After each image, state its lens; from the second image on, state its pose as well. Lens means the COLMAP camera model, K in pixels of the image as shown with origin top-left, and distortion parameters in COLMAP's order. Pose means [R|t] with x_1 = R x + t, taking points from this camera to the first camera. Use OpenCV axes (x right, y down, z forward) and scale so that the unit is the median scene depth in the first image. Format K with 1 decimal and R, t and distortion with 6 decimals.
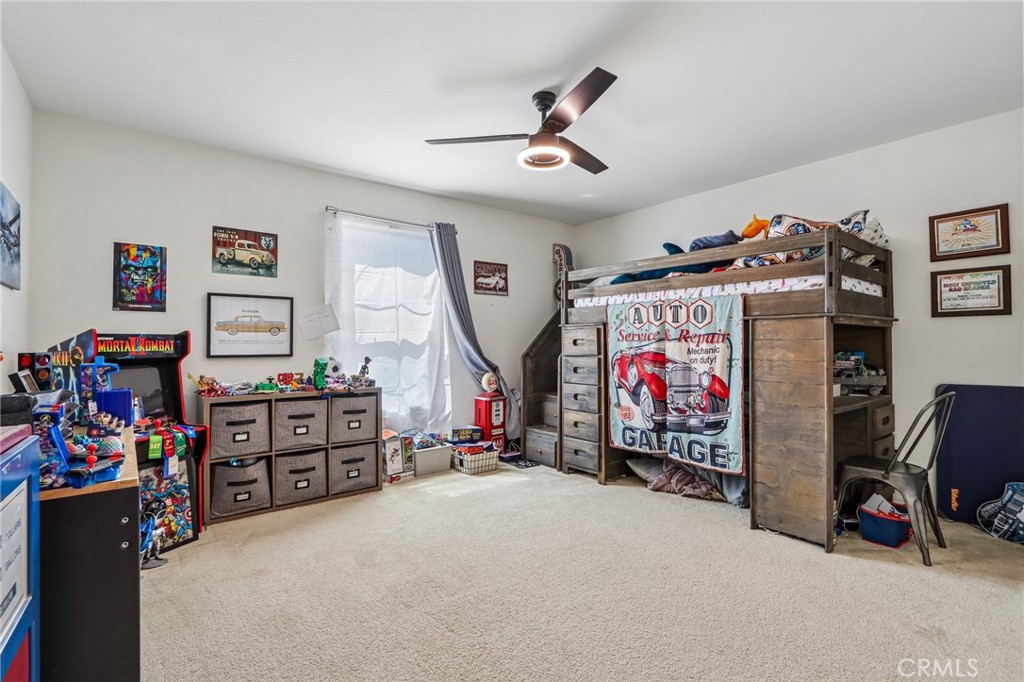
lens RADIAL K [[472.8, 0, 507.8], [0, 472.8, 339.1], [0, 0, 1]] dist [-0.003146, 0.001219]
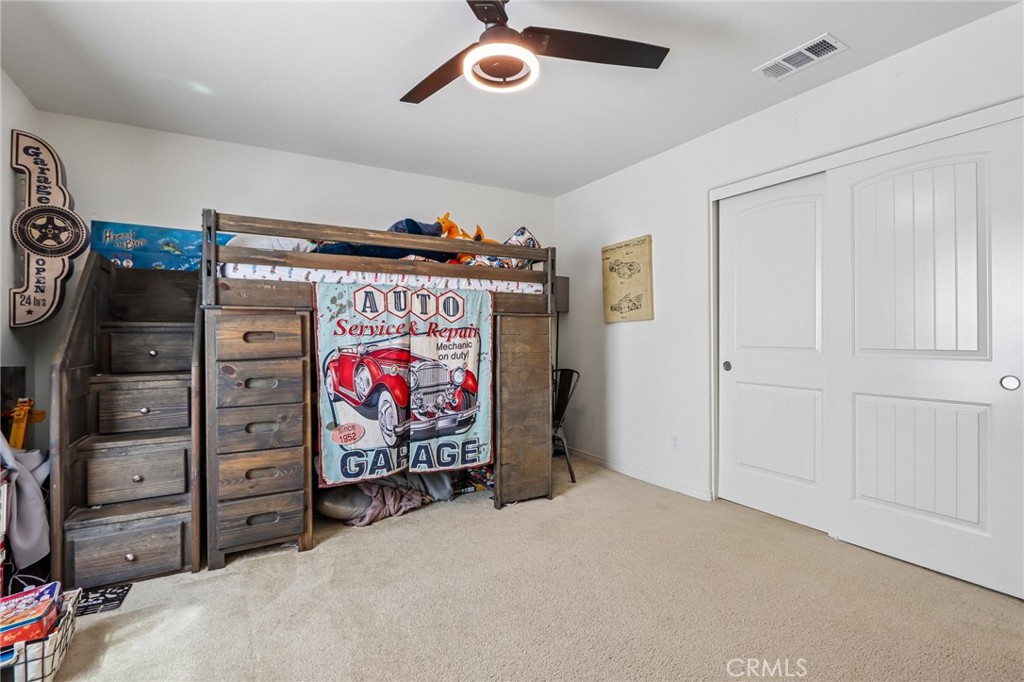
lens RADIAL K [[472.8, 0, 508.2], [0, 472.8, 338.4], [0, 0, 1]] dist [-0.003146, 0.001219]
pose [[0.153453, -0.001371, 0.988155, -0.479598], [-0.004831, 0.999986, 0.002138, 0.007058], [-0.988144, -0.005101, 0.153444, 0.713721]]
